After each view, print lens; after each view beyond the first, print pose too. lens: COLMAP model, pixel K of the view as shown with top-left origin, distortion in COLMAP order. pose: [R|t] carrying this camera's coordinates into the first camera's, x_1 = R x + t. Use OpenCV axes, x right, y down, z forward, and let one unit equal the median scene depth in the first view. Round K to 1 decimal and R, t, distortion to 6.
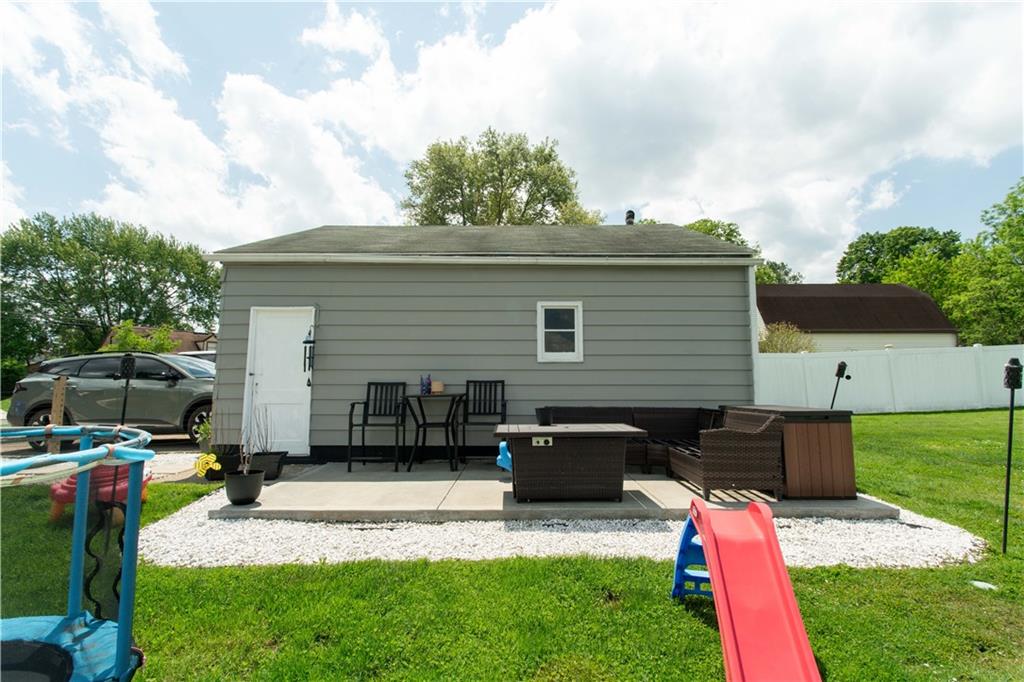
lens RADIAL K [[486.4, 0, 516.6], [0, 486.4, 338.9], [0, 0, 1]] dist [0.002292, 0.000592]
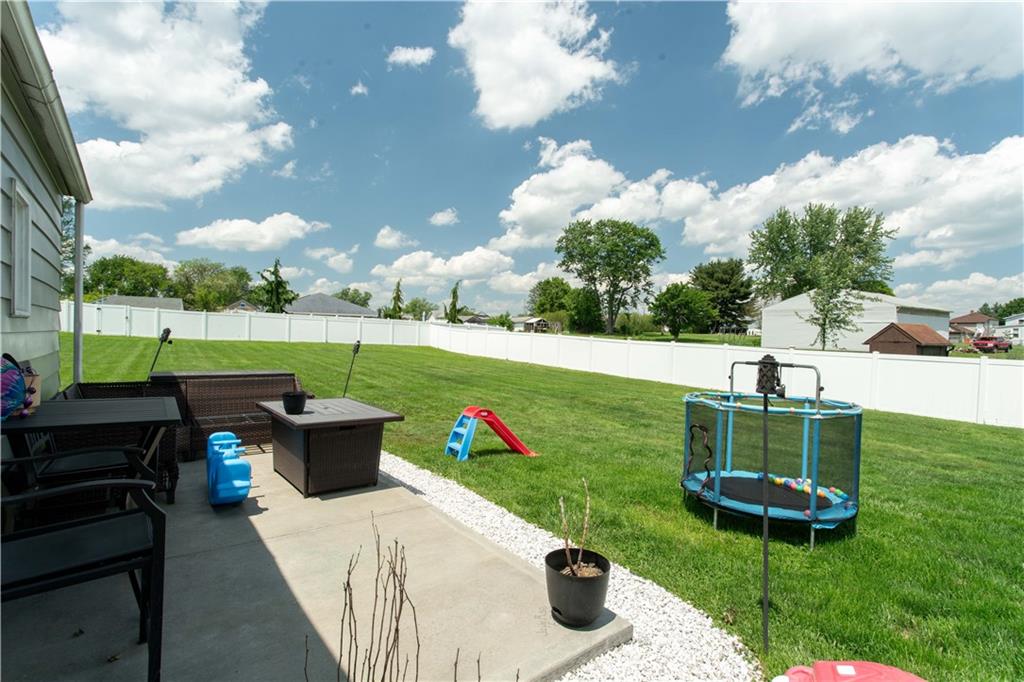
lens RADIAL K [[486.4, 0, 516.6], [0, 486.4, 338.9], [0, 0, 1]] dist [0.002292, 0.000592]
pose [[-0.632755, -0.020693, 0.774076, -0.611262], [-0.106738, 0.992431, -0.060721, 0.045570], [-0.766960, -0.121044, -0.630174, 0.927985]]
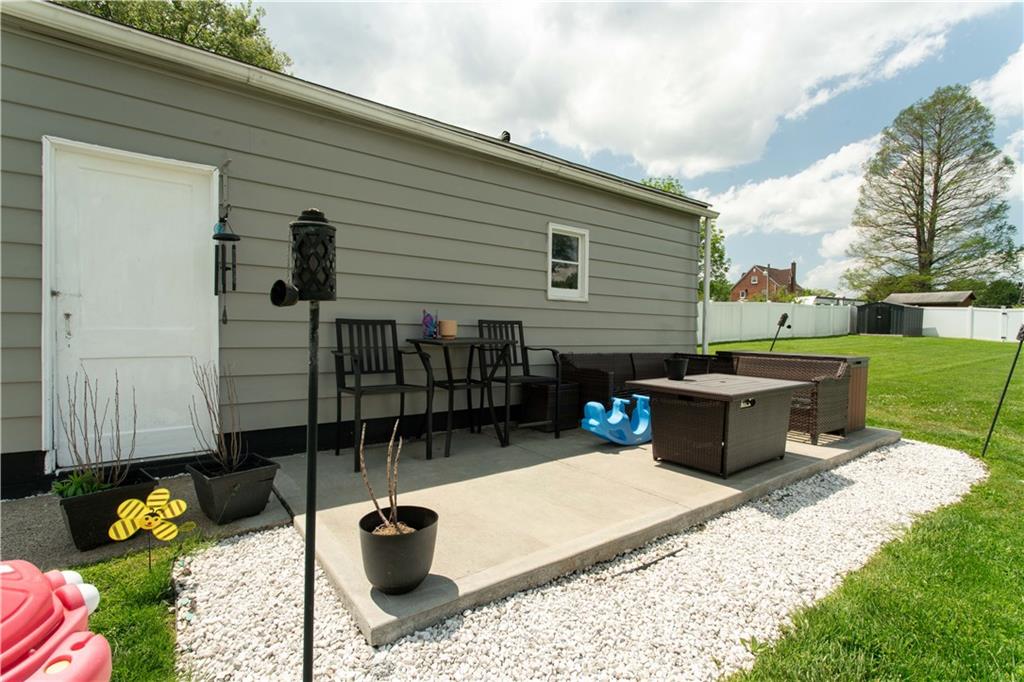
lens RADIAL K [[486.4, 0, 516.6], [0, 486.4, 338.9], [0, 0, 1]] dist [0.002292, 0.000592]
pose [[0.787308, 0.001431, 0.616559, -0.497207], [-0.081979, 0.991362, 0.102381, 0.034822], [-0.611086, -0.131150, 0.780624, 0.396729]]
